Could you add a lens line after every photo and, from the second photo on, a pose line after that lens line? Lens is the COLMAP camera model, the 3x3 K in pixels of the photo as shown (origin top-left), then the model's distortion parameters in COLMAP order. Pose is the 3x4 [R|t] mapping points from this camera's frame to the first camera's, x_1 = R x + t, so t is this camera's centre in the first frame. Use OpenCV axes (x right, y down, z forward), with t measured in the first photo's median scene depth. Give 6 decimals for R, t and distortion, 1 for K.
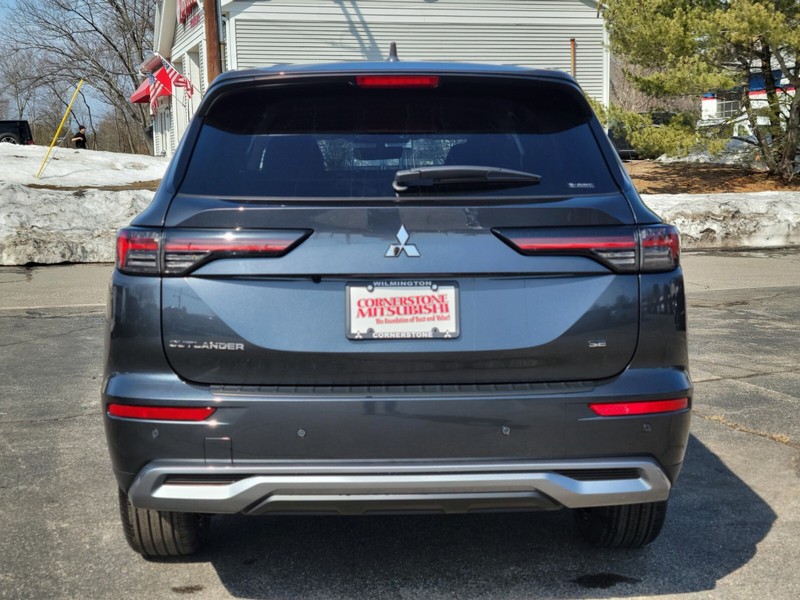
lens RADIAL K [[1231.6, 0, 422.4], [0, 1231.6, 298.3], [0, 0, 1]] dist [0.017371, 0.019274]
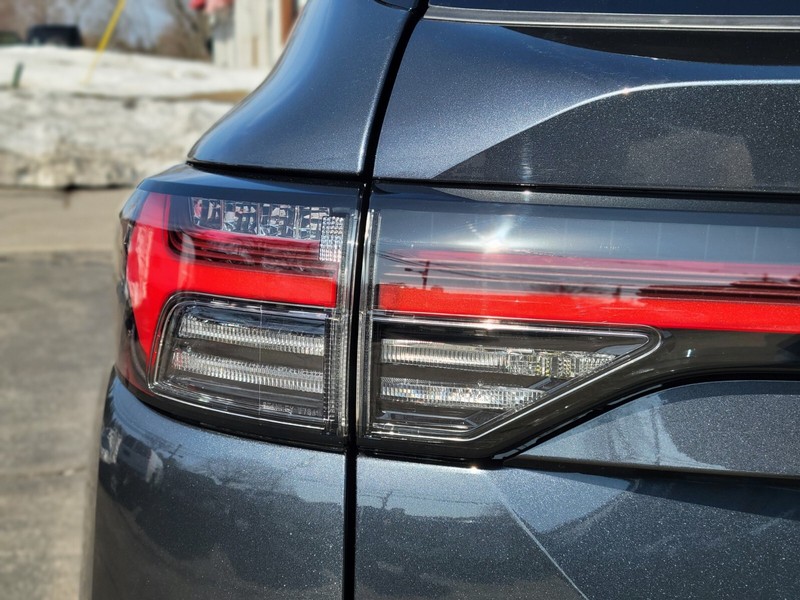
lens RADIAL K [[1231.6, 0, 422.4], [0, 1231.6, 298.3], [0, 0, 1]] dist [0.017371, 0.019274]
pose [[0.998744, 0.025555, -0.043098, -0.062112], [-0.022800, 0.997739, 0.063227, -0.016719], [0.044616, -0.062165, 0.997068, 0.262301]]
